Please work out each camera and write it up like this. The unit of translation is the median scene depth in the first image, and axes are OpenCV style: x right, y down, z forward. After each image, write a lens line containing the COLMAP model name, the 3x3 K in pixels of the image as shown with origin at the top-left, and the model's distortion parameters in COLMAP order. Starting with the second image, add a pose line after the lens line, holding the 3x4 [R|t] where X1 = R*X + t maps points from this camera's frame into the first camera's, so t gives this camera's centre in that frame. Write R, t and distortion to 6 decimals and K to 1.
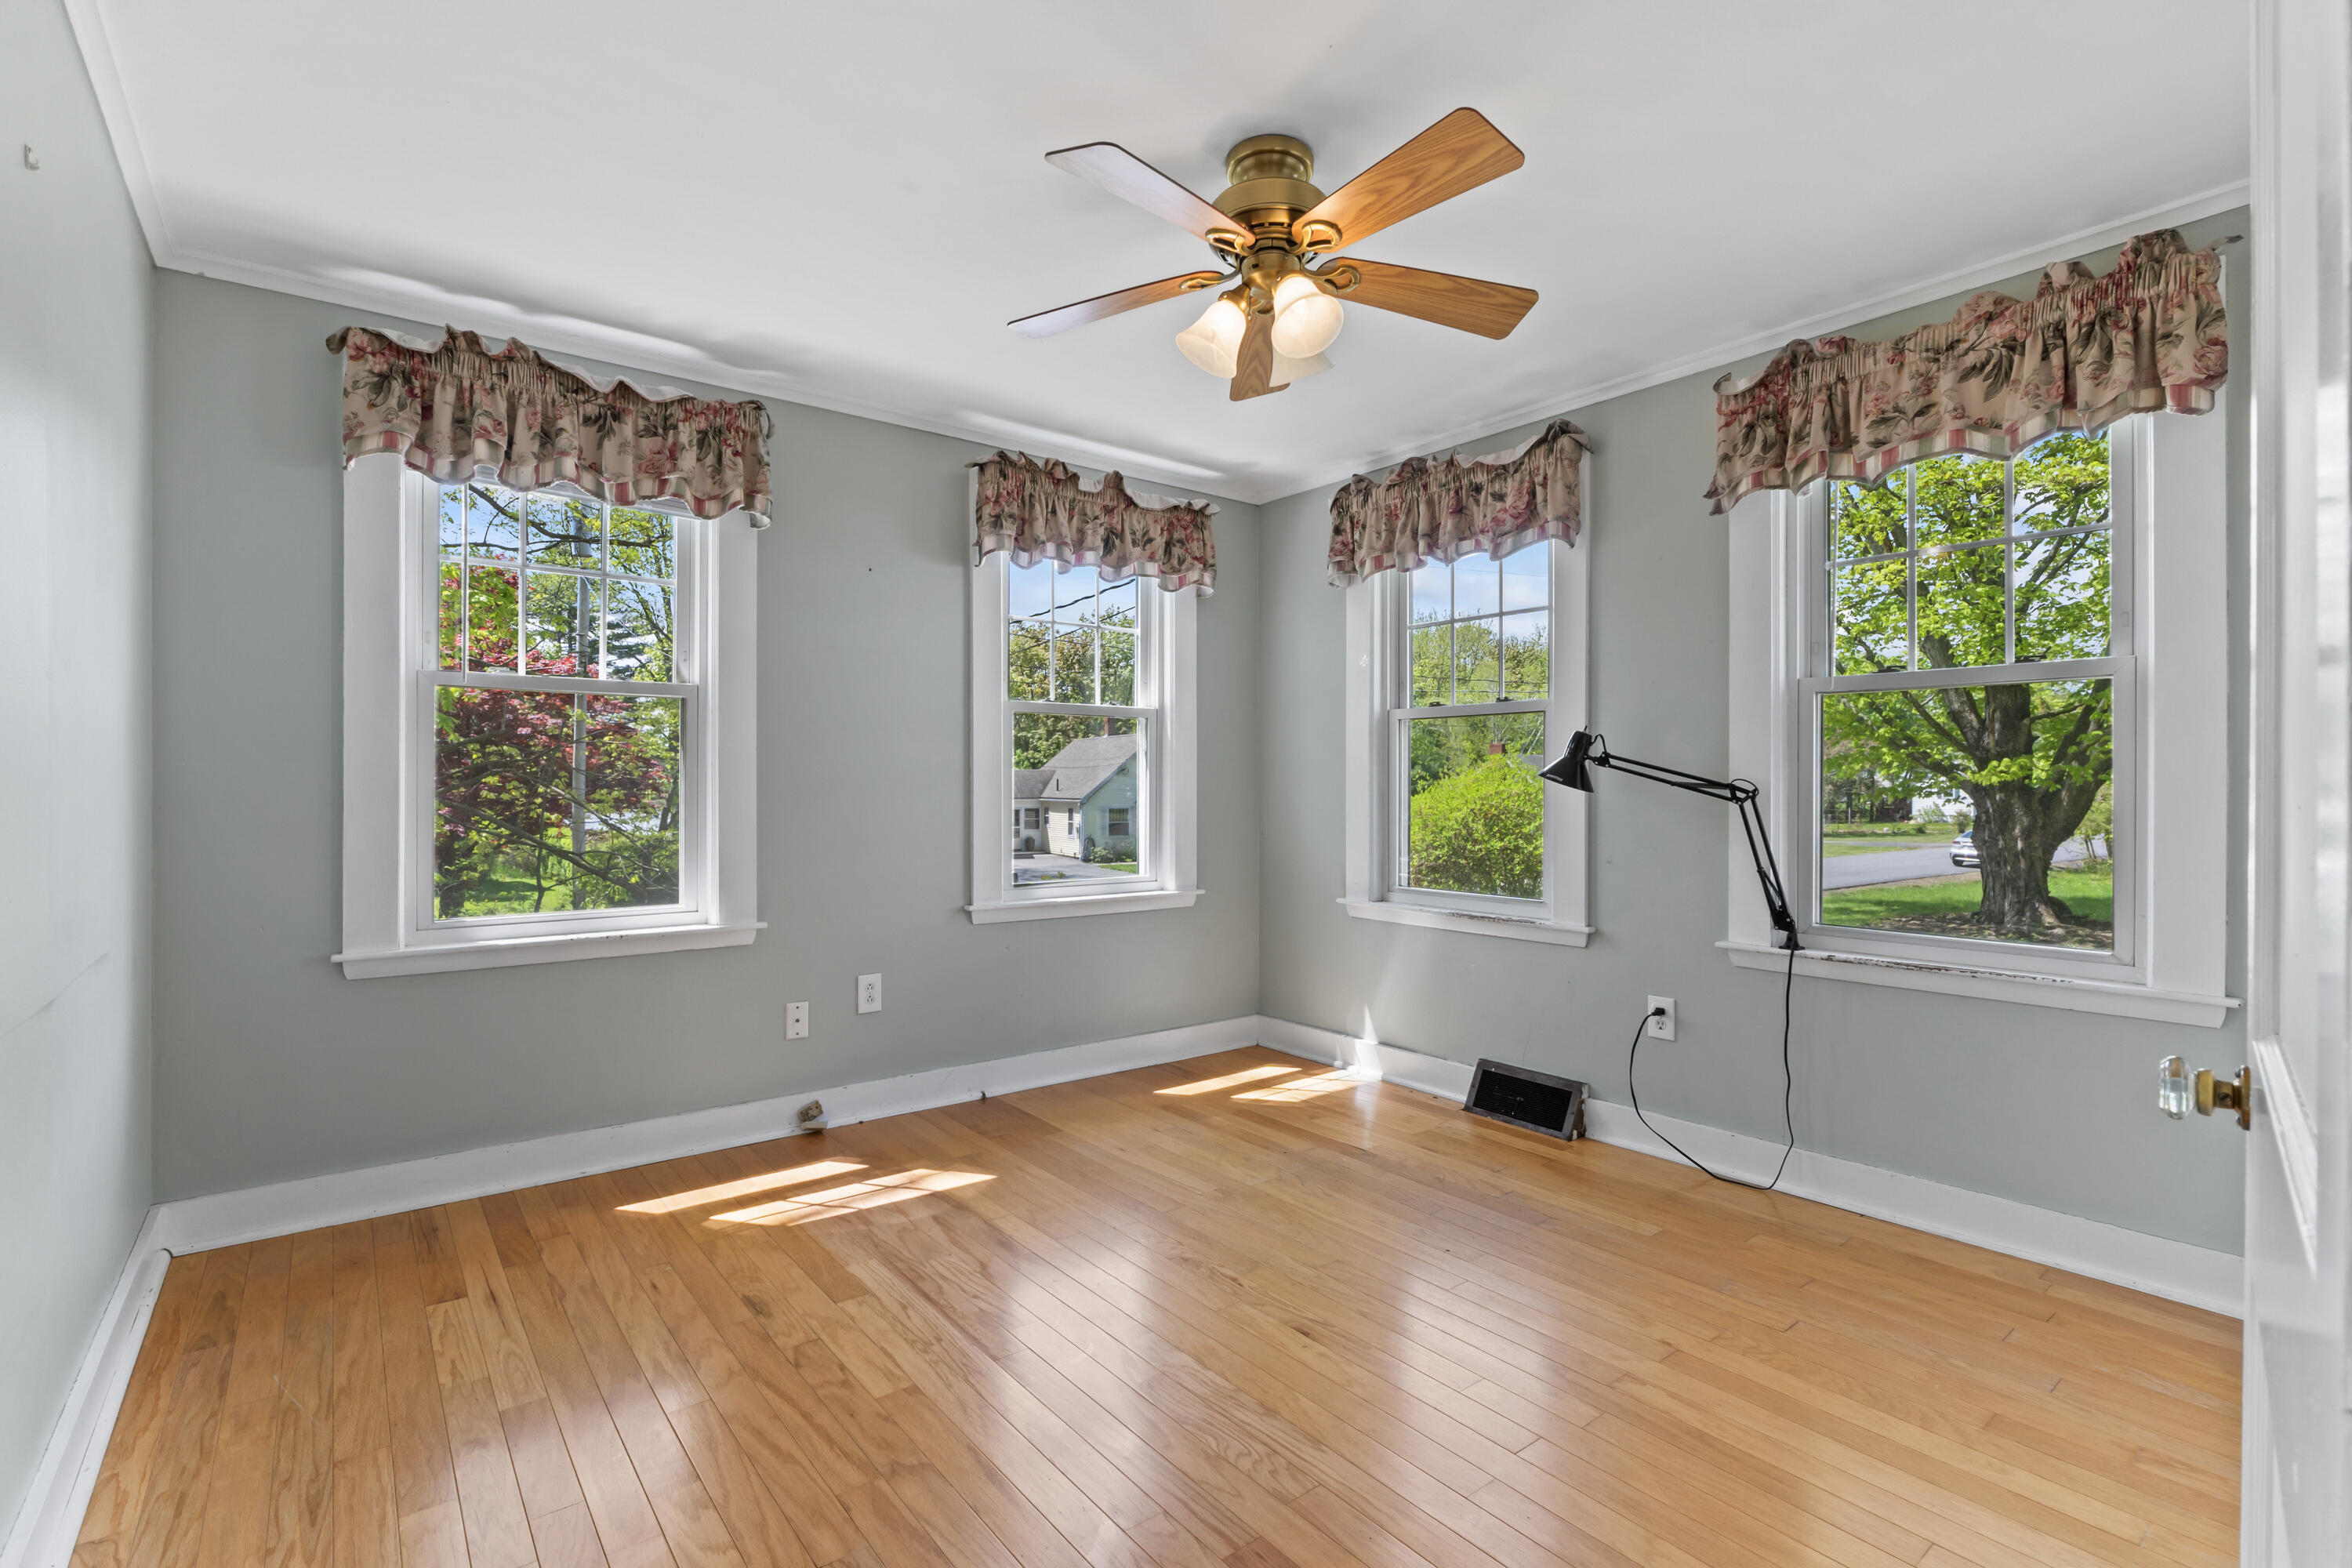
lens RADIAL K [[1064.5, 0, 1178.7], [0, 1064.5, 786.8], [0, 0, 1]] dist [-0.006442, -0.000572]
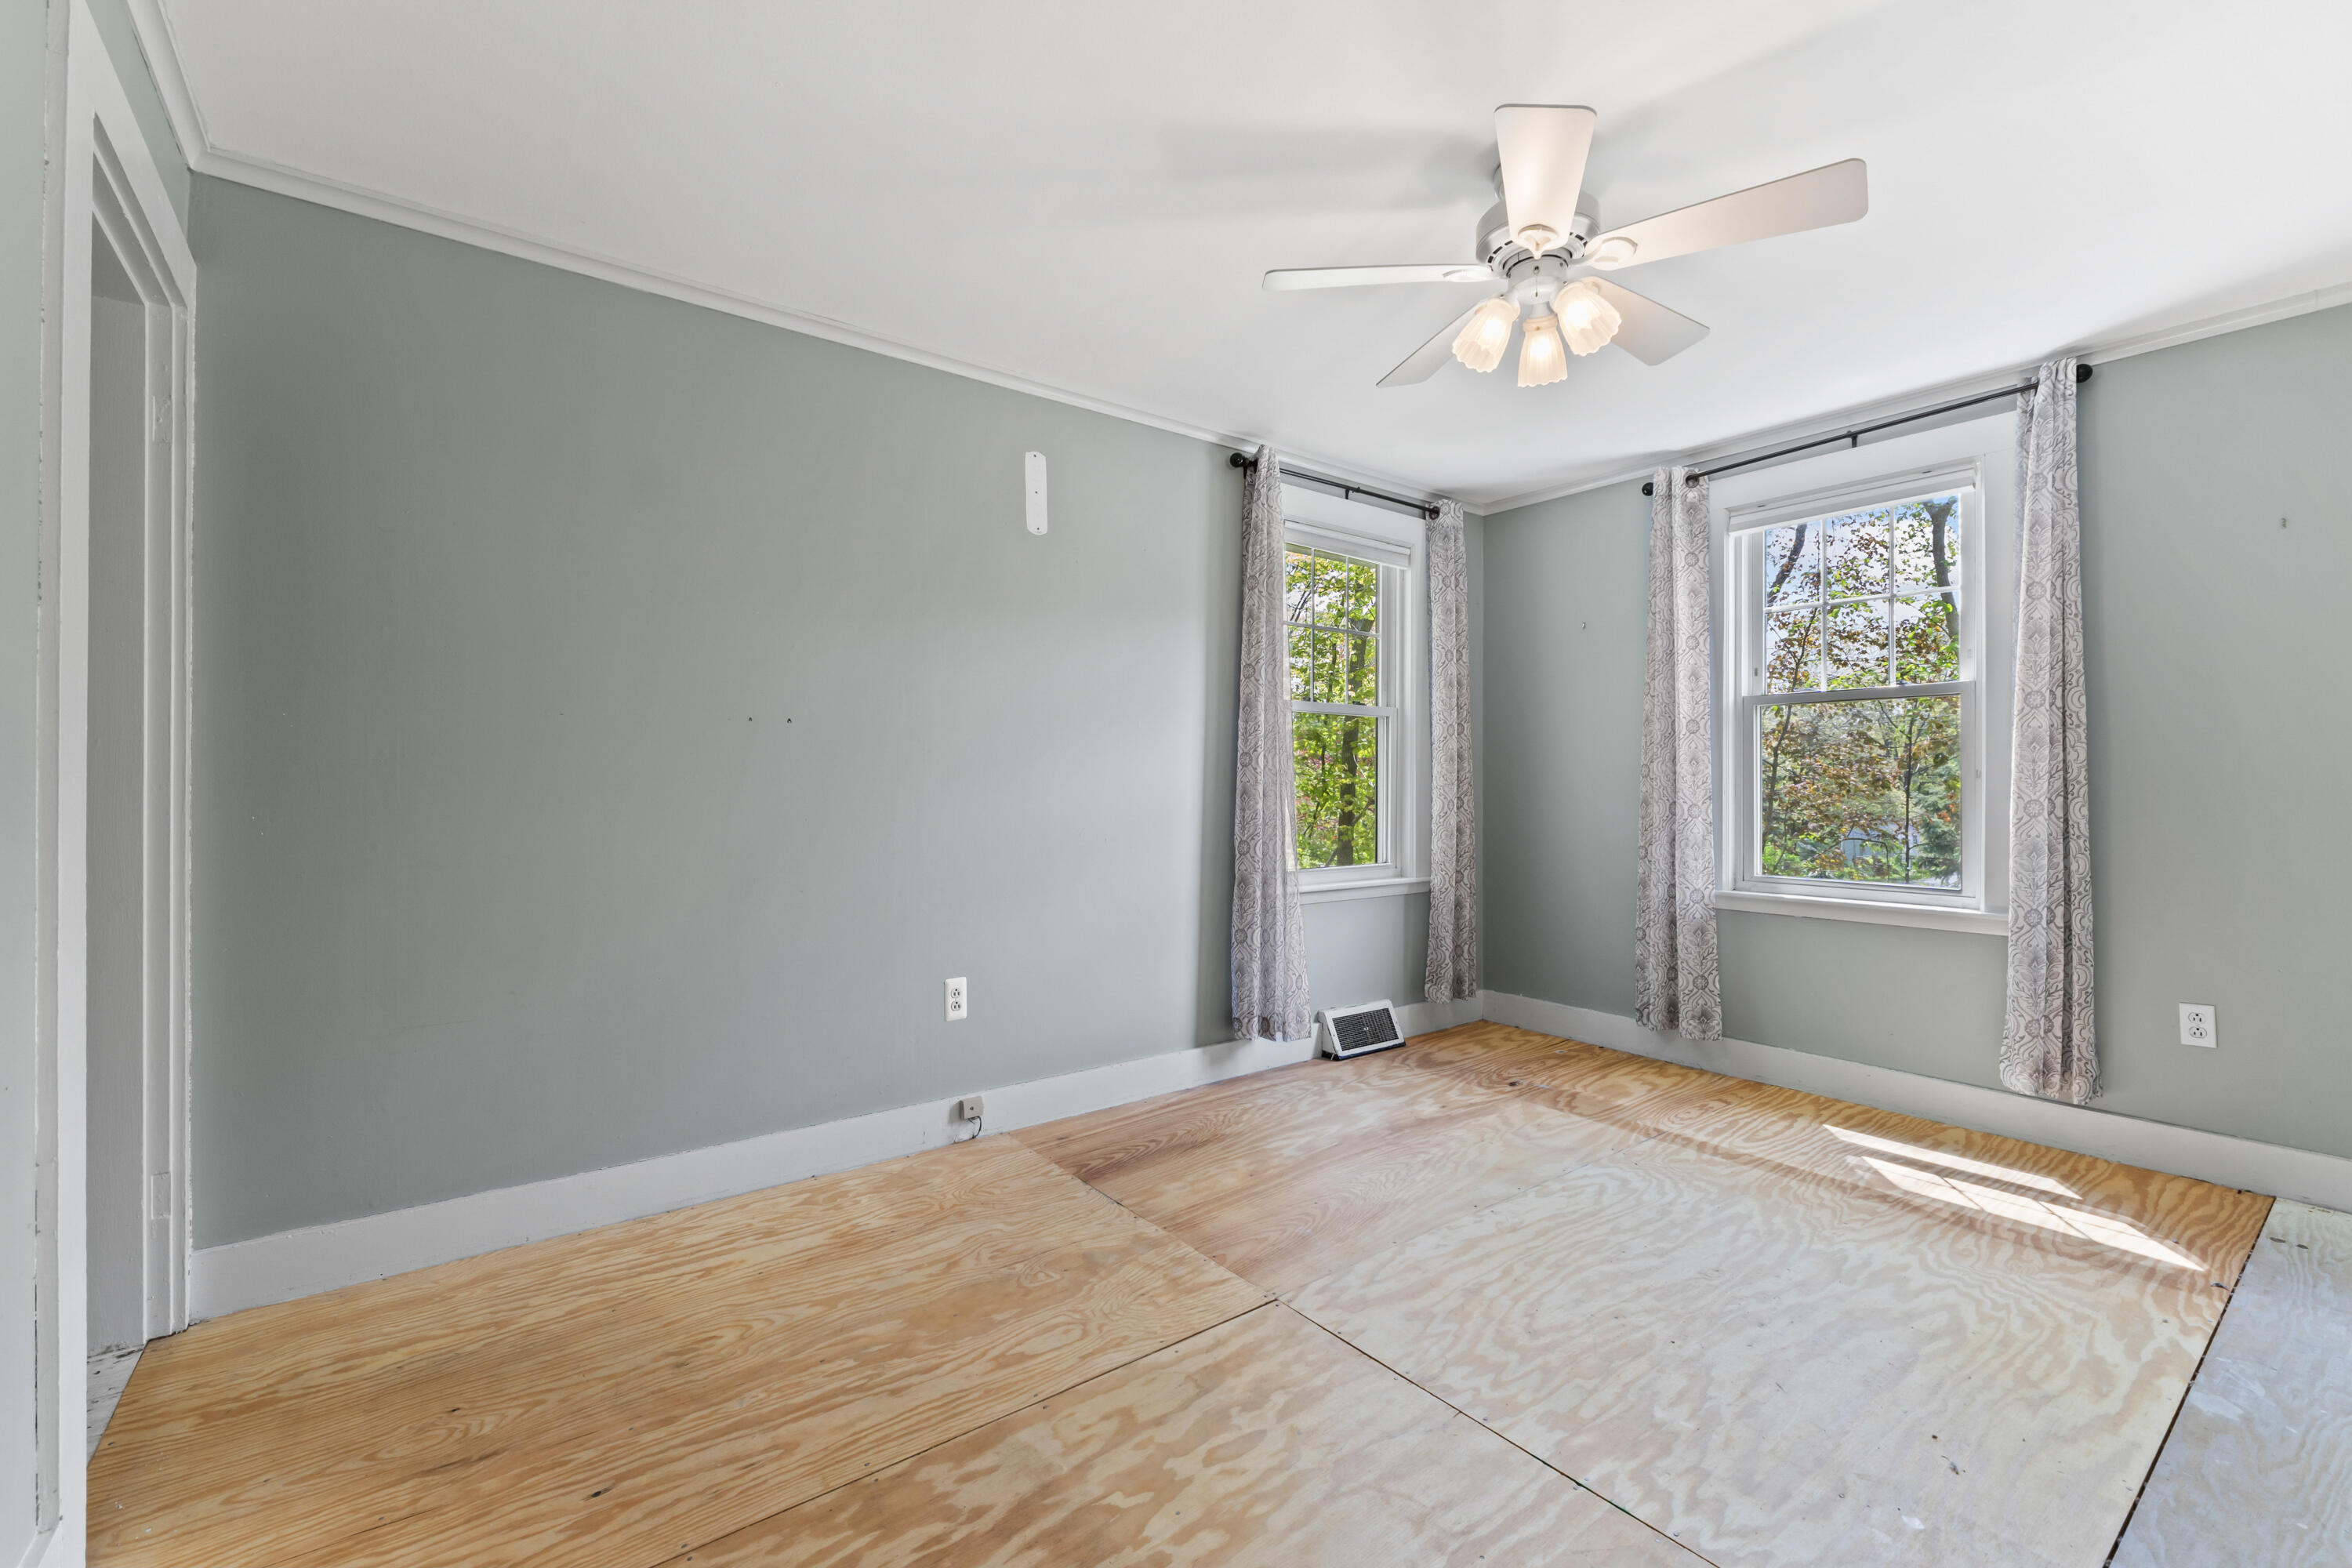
lens RADIAL K [[996.1, 0, 1180.7], [0, 996.1, 785.7], [0, 0, 1]] dist [-0.004104, -0.001176]
pose [[-0.016418, -0.002619, -0.999862, 0.582914], [0.002046, 0.999994, -0.002653, 0.008650], [0.999863, -0.002089, -0.016413, 0.264375]]
